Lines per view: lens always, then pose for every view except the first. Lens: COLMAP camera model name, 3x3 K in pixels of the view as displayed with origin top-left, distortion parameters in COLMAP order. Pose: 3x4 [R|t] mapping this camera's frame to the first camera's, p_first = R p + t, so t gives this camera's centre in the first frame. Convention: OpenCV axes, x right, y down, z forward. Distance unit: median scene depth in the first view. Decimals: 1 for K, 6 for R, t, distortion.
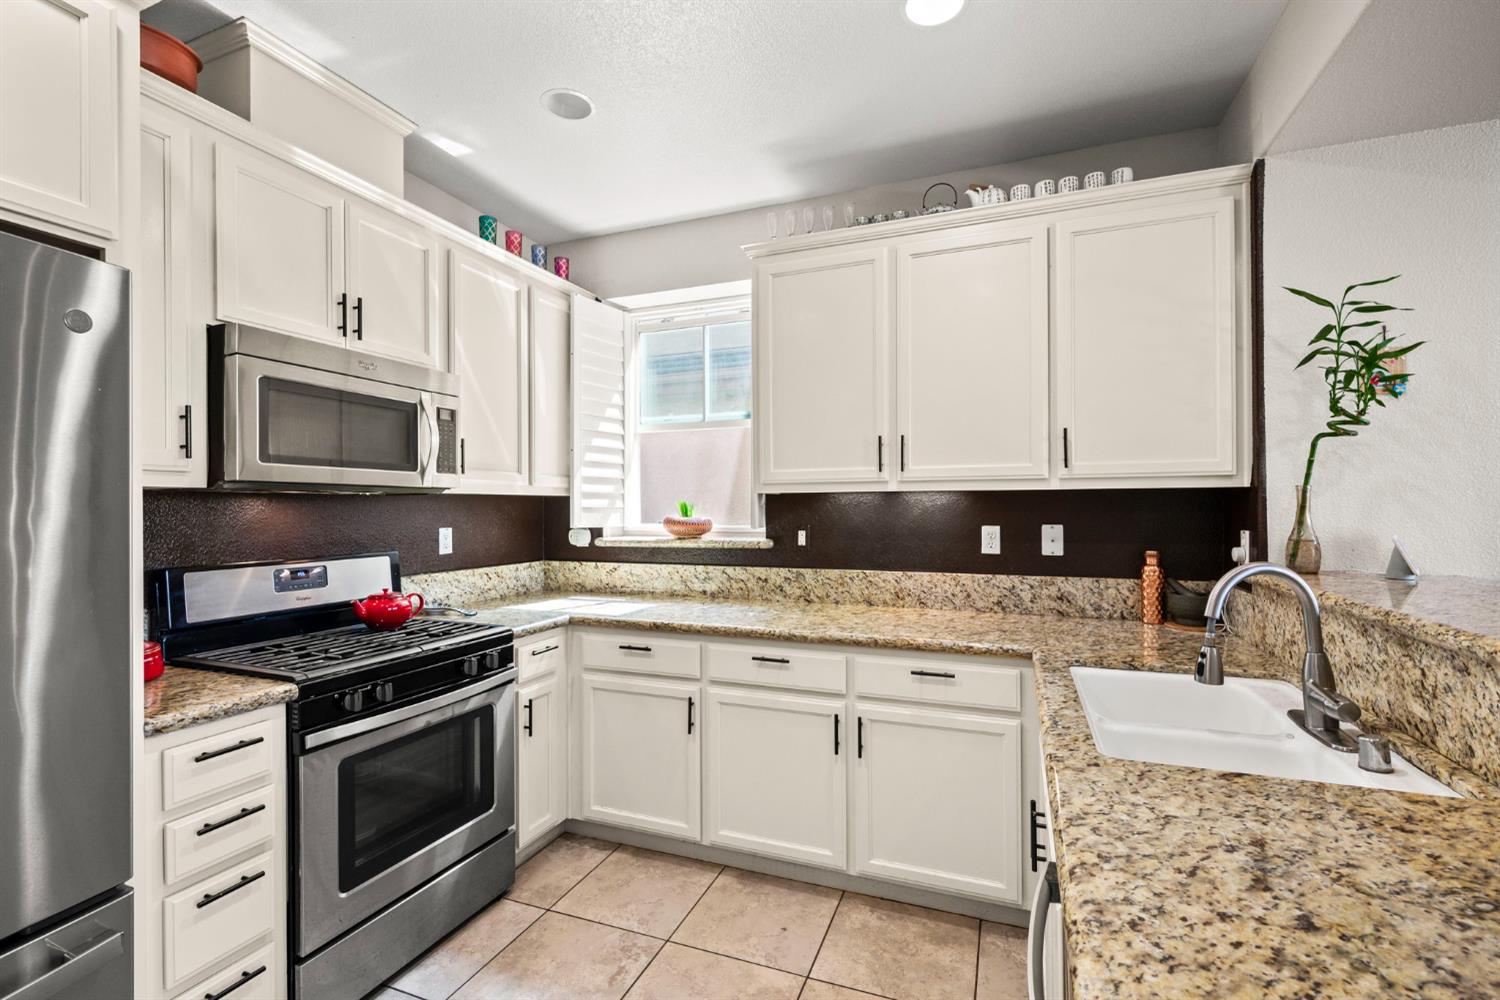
lens RADIAL K [[658.7, 0, 749.5], [0, 658.7, 496.2], [0, 0, 1]] dist [-0.000947, 0.000250]
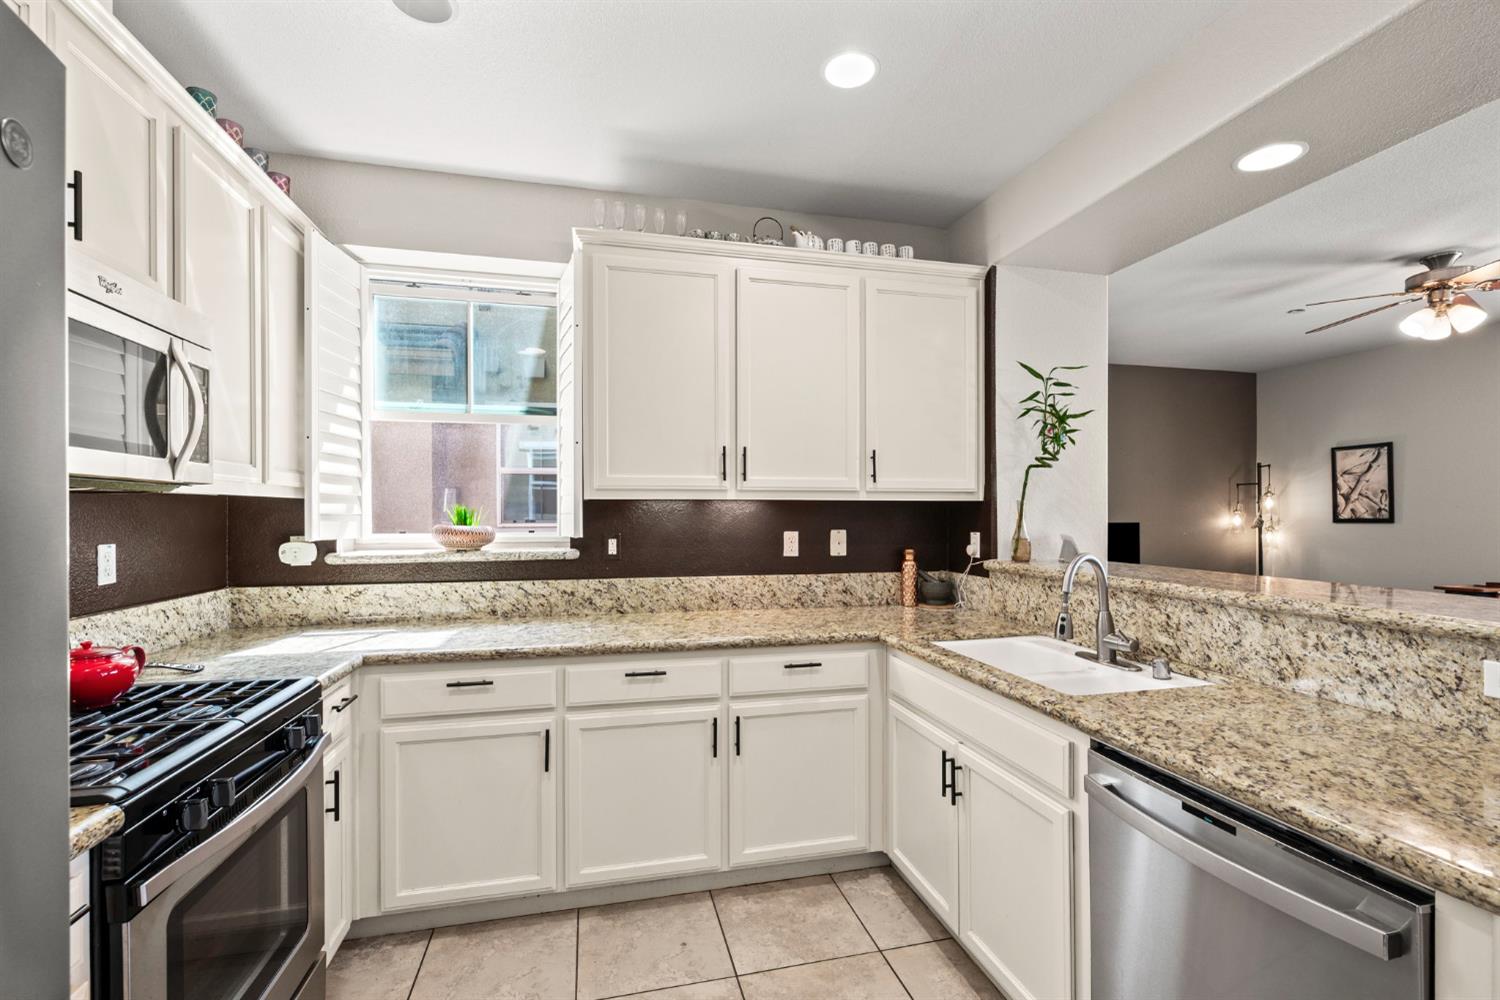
lens RADIAL K [[668.9, 0, 753.9], [0, 668.9, 506.0], [0, 0, 1]] dist [-0.000453, -0.000105]
pose [[0.817707, 0.010343, 0.575542, -0.375859], [-0.012741, 0.999919, 0.000132, 0.002442], [-0.575494, -0.007441, 0.817772, 0.109632]]
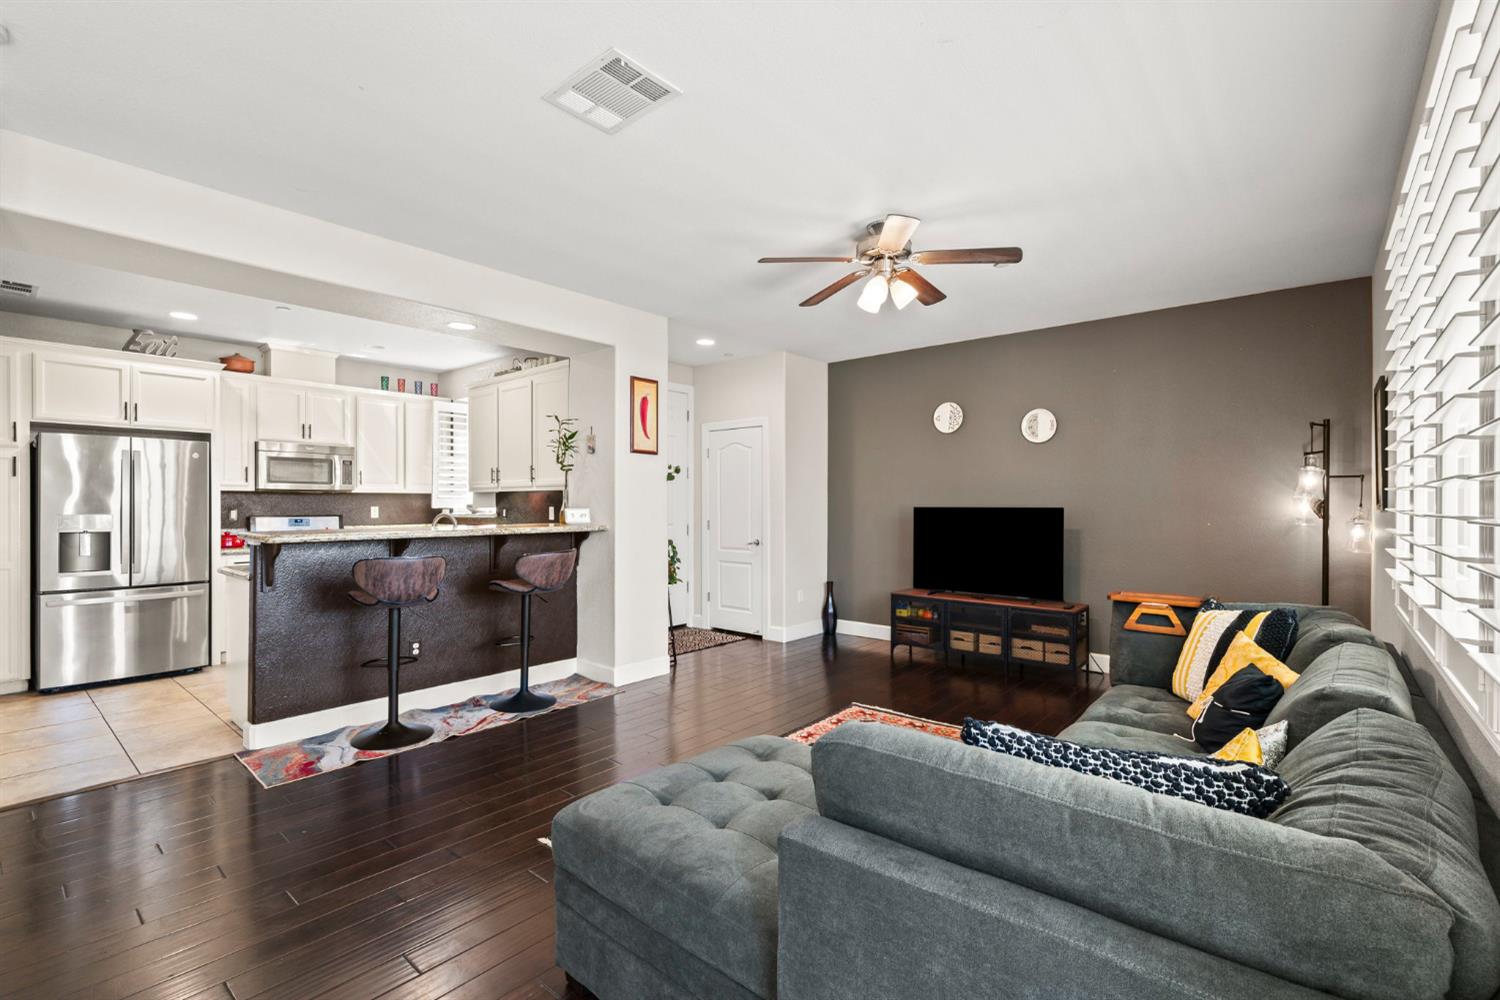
lens RADIAL K [[668.9, 0, 753.9], [0, 668.9, 506.0], [0, 0, 1]] dist [-0.000453, -0.000105]
pose [[0.945538, 0.005982, -0.325458, 1.902206], [-0.001302, 0.999893, 0.014594, 0.008956], [0.325511, -0.013375, 0.945444, -0.984096]]
